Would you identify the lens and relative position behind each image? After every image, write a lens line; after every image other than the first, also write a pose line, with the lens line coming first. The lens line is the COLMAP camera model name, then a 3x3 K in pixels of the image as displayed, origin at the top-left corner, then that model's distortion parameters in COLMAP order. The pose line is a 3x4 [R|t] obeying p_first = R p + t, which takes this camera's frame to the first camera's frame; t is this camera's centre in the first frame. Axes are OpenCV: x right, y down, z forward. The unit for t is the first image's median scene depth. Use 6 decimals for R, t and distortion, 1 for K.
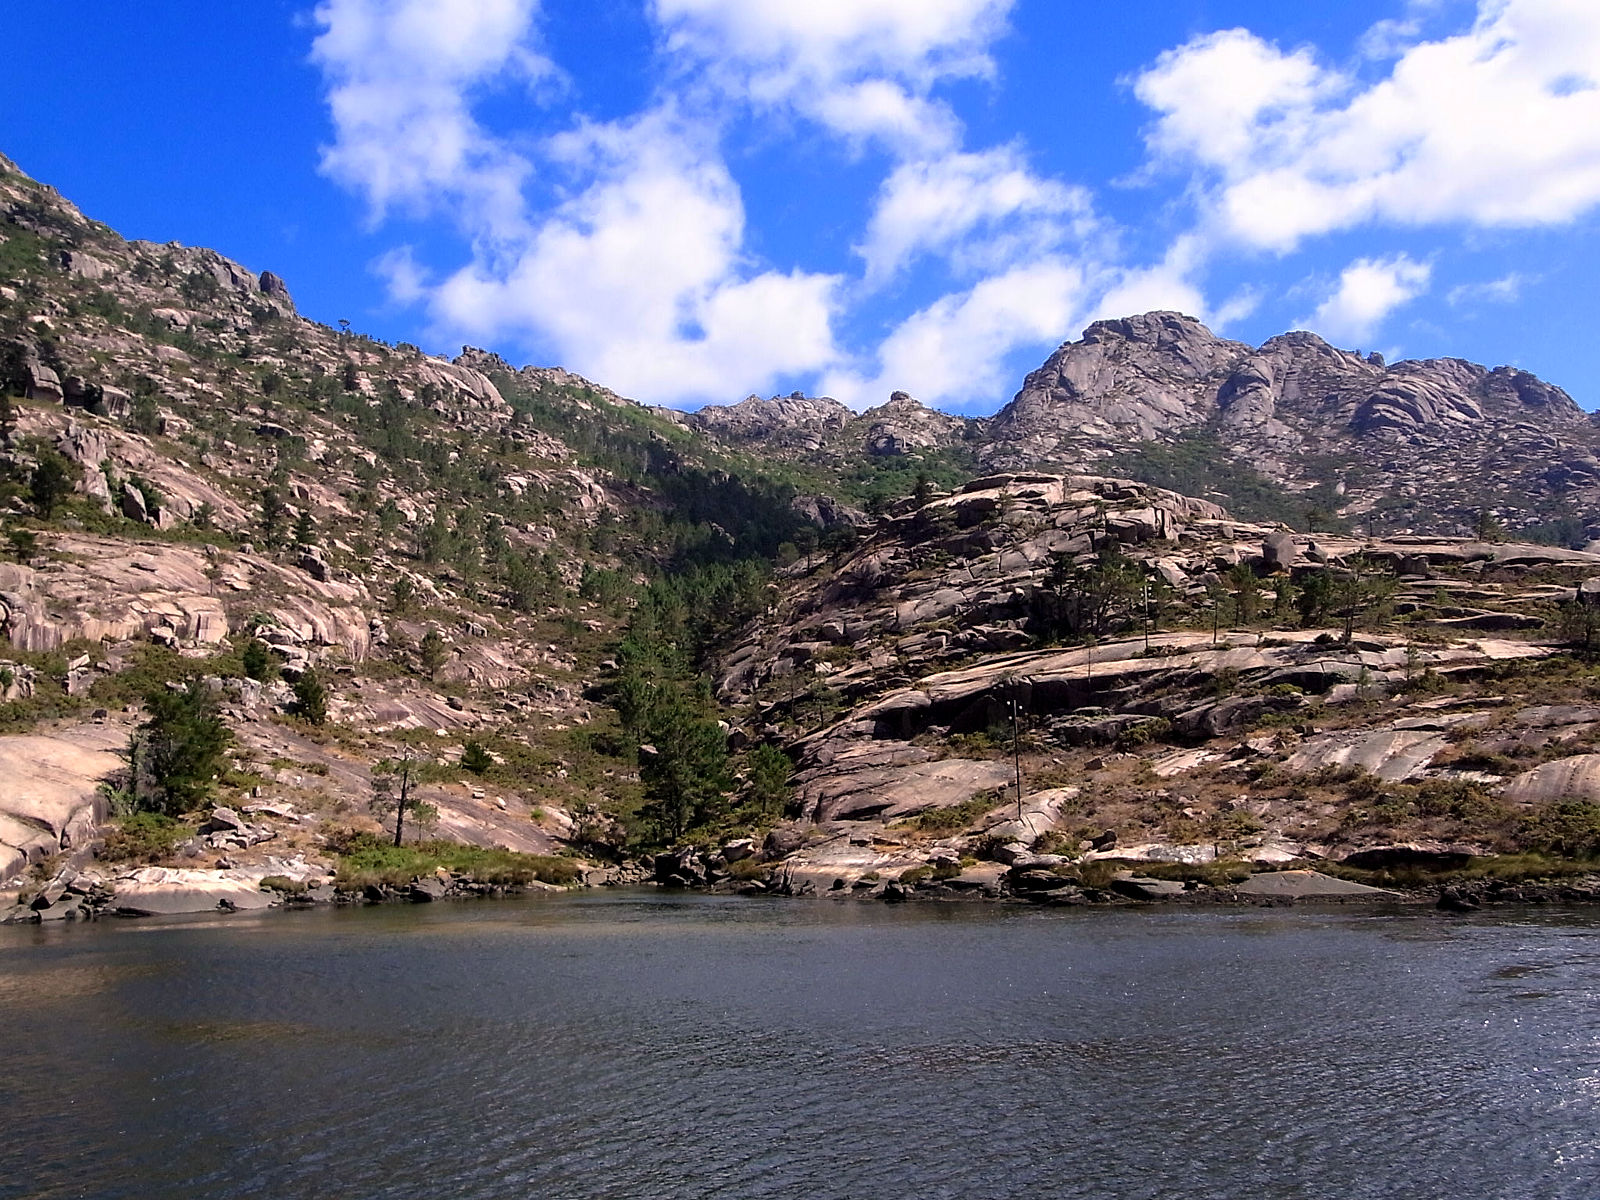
lens RADIAL K [[1630.9, 0, 816.3], [0, 1630.9, 608.8], [0, 0, 1]] dist [-0.095833, 0.146752]
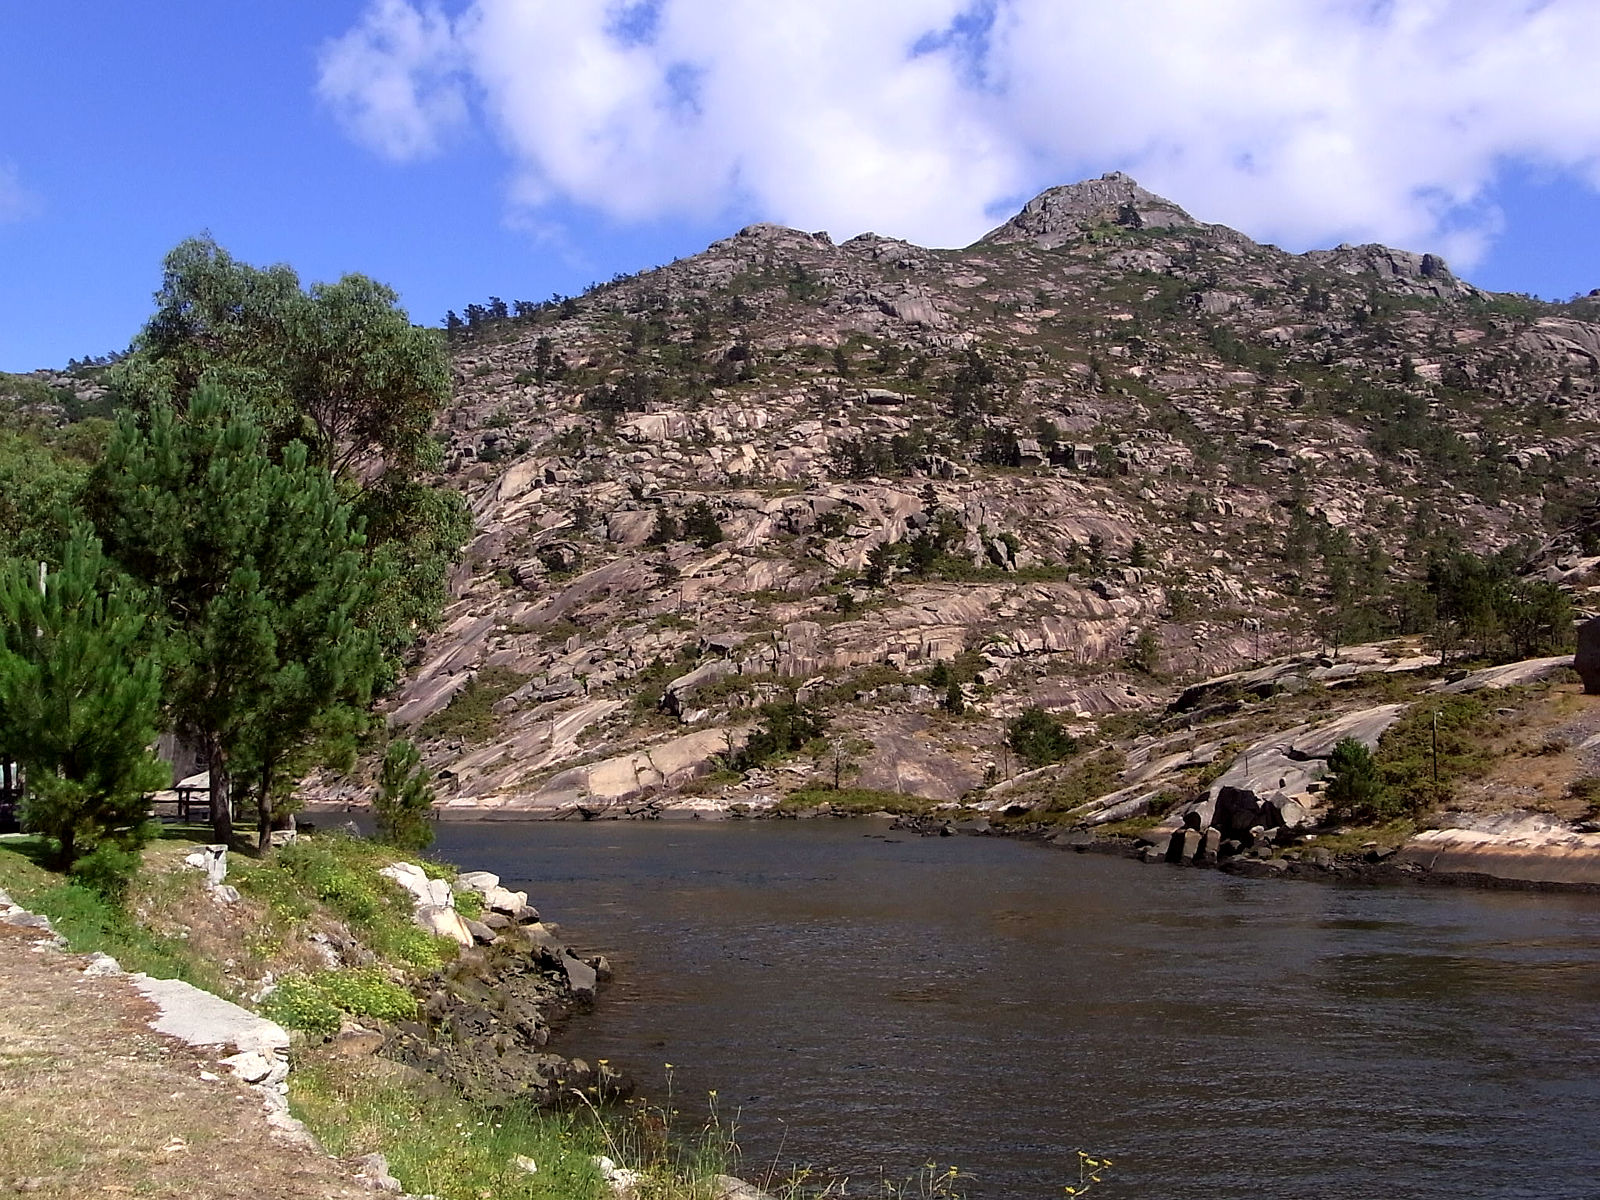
lens RADIAL K [[1630.9, 0, 816.3], [0, 1630.9, 608.8], [0, 0, 1]] dist [-0.095833, 0.146752]
pose [[0.682803, -0.048346, -0.729001, 0.392848], [0.074094, 0.997246, 0.003264, -0.023579], [0.726835, -0.056243, 0.684505, -0.093856]]
